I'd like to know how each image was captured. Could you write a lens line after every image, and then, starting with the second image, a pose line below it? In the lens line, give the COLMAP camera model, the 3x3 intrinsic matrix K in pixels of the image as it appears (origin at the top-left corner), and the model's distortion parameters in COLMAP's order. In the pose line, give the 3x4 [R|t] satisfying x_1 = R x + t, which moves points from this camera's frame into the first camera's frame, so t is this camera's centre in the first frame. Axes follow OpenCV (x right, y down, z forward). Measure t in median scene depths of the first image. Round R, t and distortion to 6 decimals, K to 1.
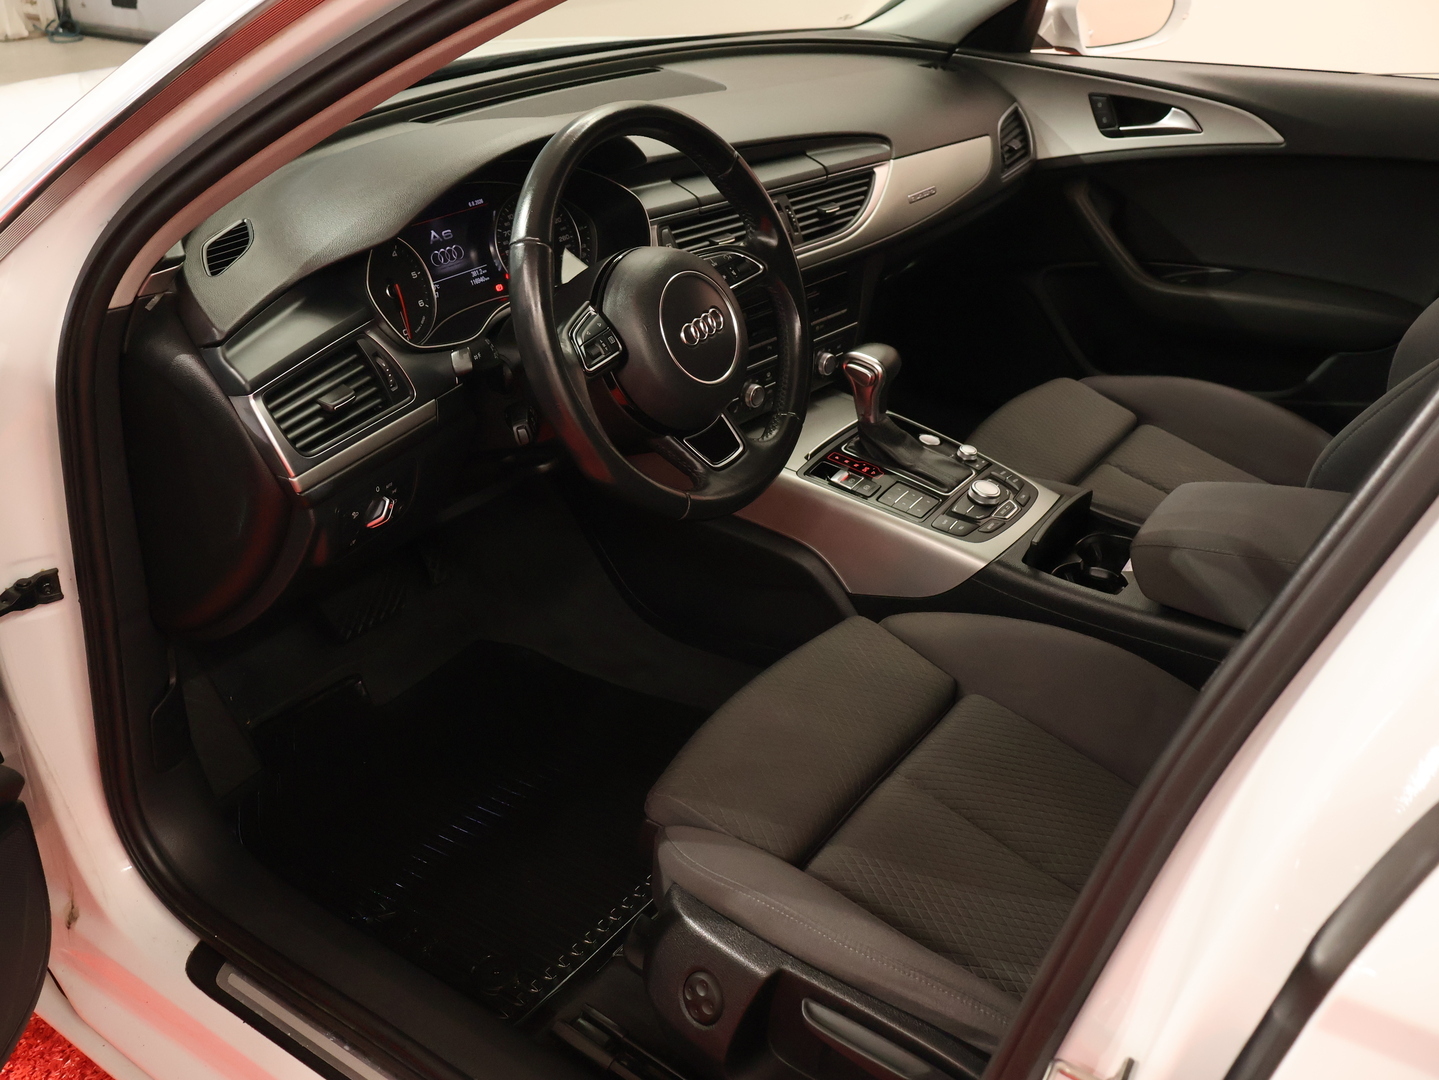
lens RADIAL K [[1363.2, 0, 719.5], [0, 1363.2, 540.0], [0, 0, 1]] dist [0.000072, 0.002272]
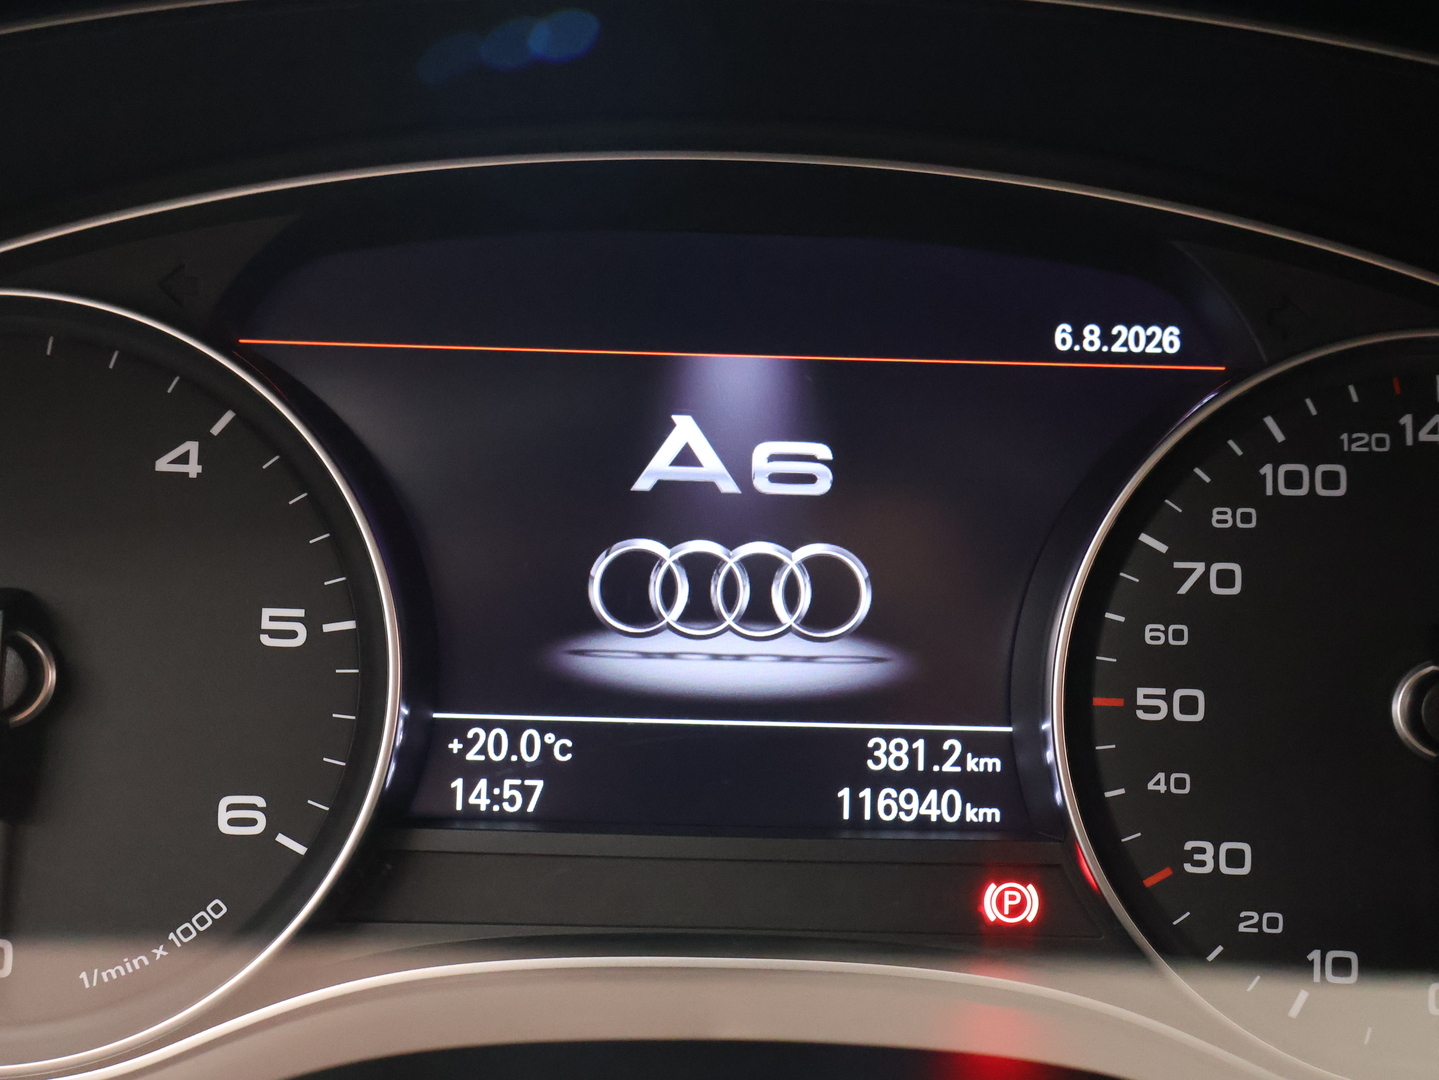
lens RADIAL K [[1724.5, 0, 719.5], [0, 1724.5, 540.0], [0, 0, 1]] dist [0.000474, -0.010064]
pose [[0.571938, 0.266143, -0.775922, -0.040722], [-0.404546, 0.914387, 0.015443, -0.186554], [0.713603, 0.305064, 0.630639, 0.751118]]
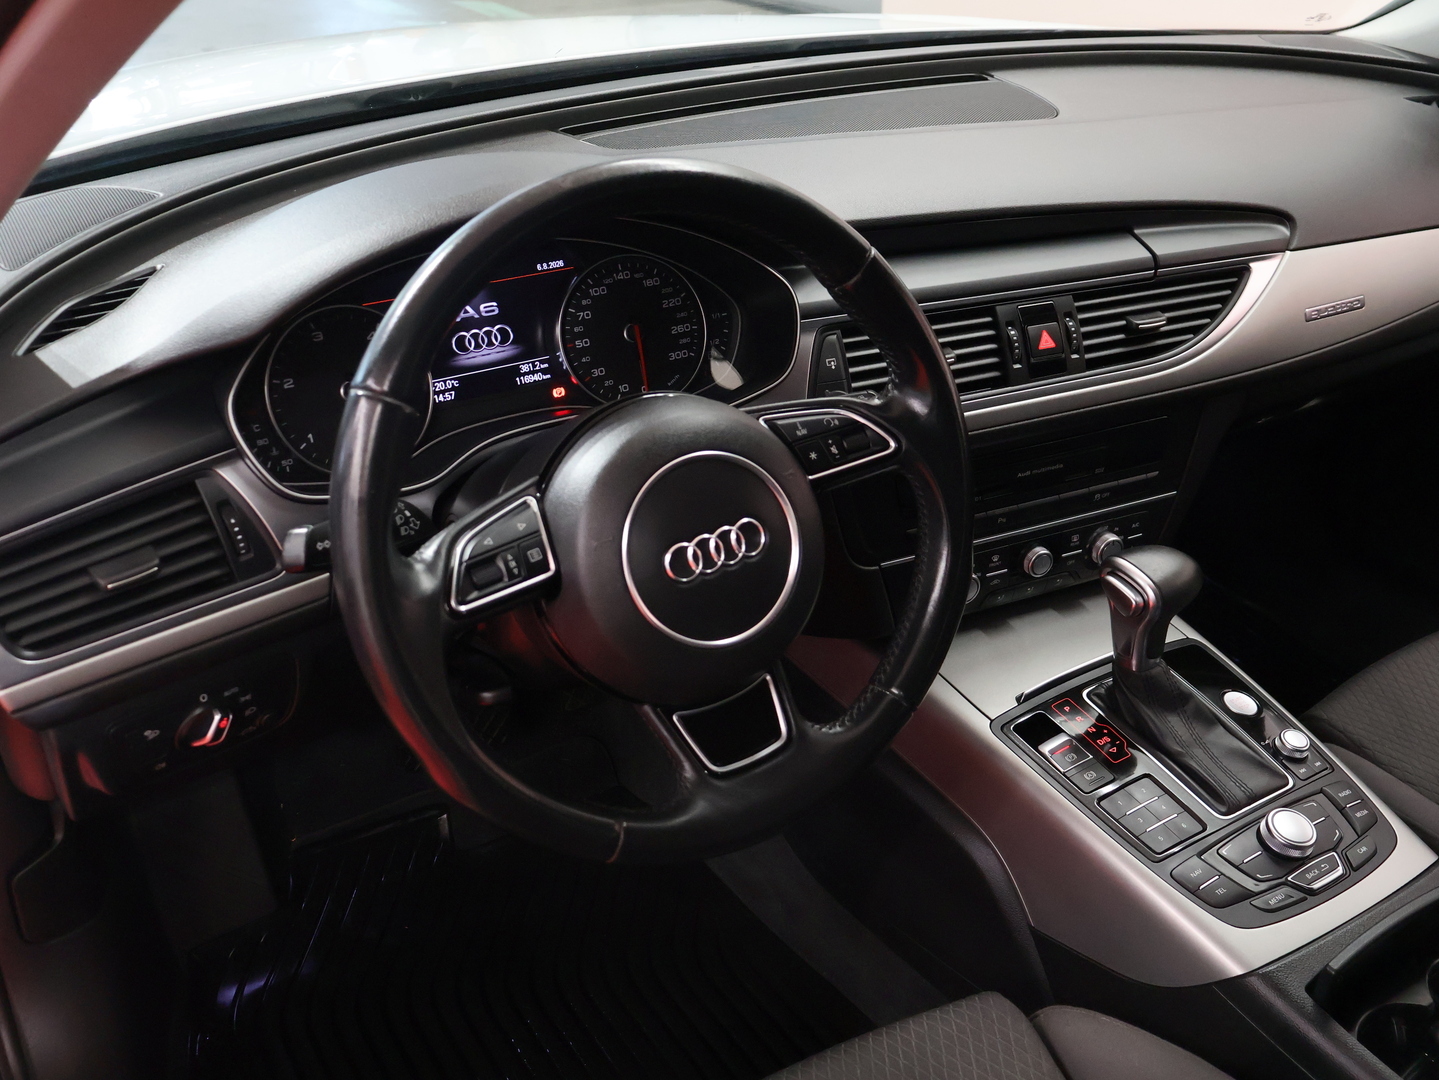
lens RADIAL K [[1363.2, 0, 719.5], [0, 1363.2, 540.0], [0, 0, 1]] dist [0.000072, 0.002272]
pose [[0.914851, 0.199350, -0.351151, 0.149273], [-0.189519, 0.979884, 0.062533, -0.150800], [0.356553, 0.009341, 0.934228, 0.342808]]
